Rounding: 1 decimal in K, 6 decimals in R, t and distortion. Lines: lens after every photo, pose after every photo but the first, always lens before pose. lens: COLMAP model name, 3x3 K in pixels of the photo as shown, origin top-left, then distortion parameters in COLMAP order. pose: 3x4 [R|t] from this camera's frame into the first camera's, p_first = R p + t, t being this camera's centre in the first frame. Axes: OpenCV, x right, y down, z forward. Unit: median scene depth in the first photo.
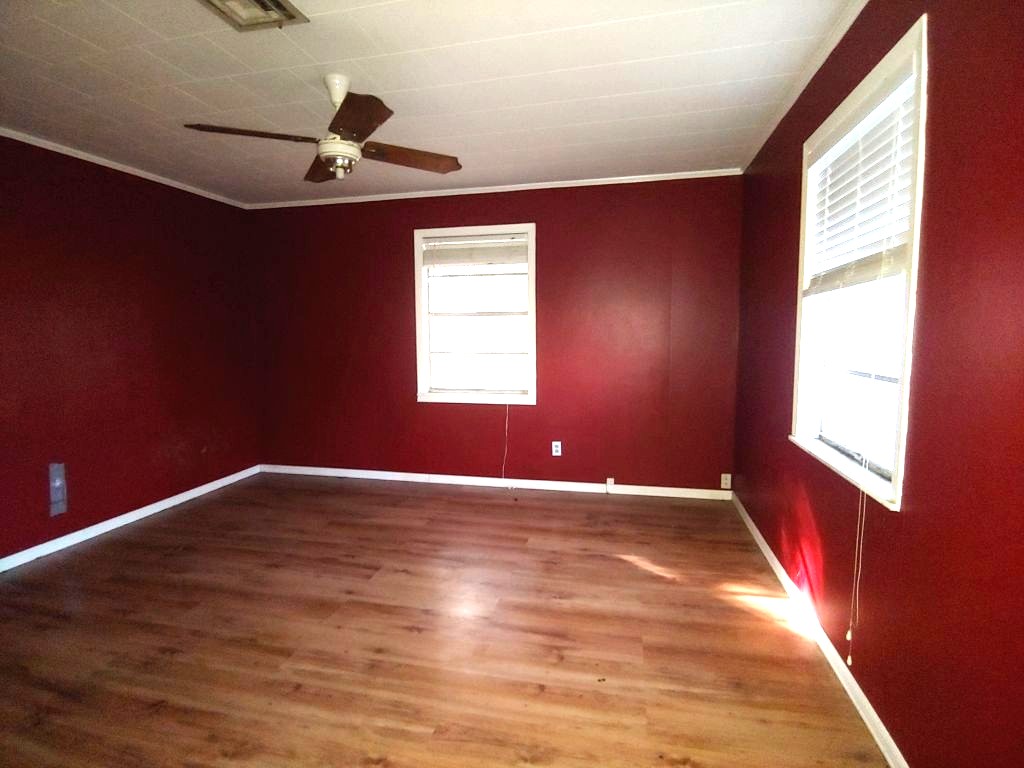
lens RADIAL K [[538.4, 0, 512.0], [0, 538.4, 384.0], [0, 0, 1]] dist [-0.000563, -0.000101]
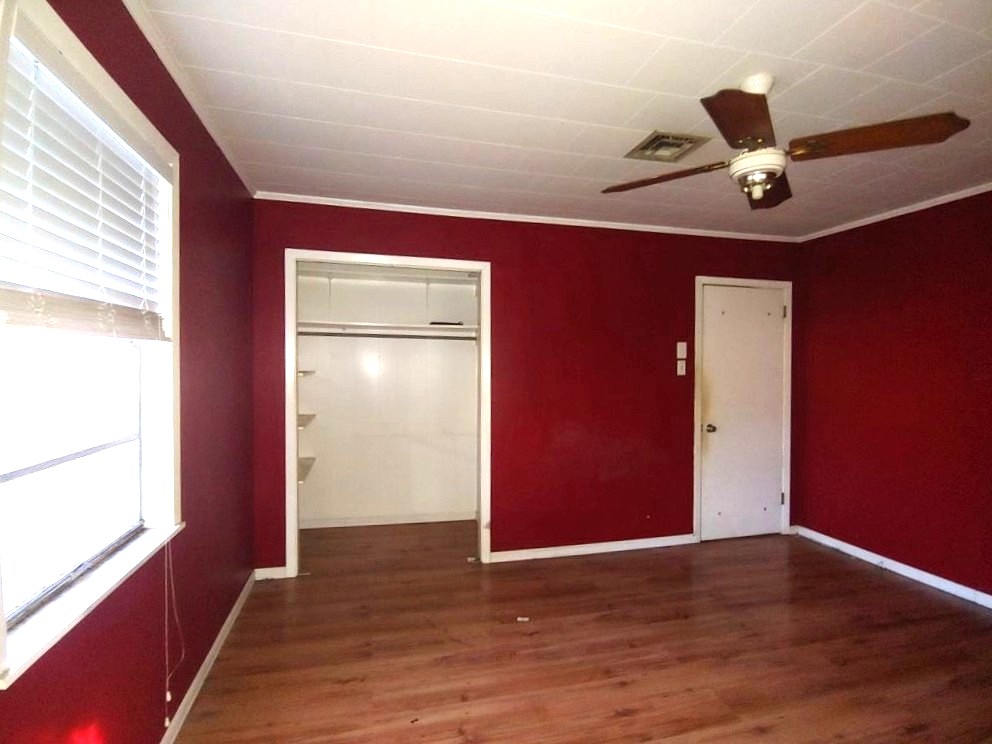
lens RADIAL K [[521.6, 0, 496.0], [0, 521.6, 372.0], [0, 0, 1]] dist [-0.000563, -0.000101]
pose [[-0.894217, 0.014699, -0.447391, 0.452180], [-0.036713, 0.993685, 0.106028, -0.227304], [0.446125, 0.111237, -0.888031, 1.828881]]
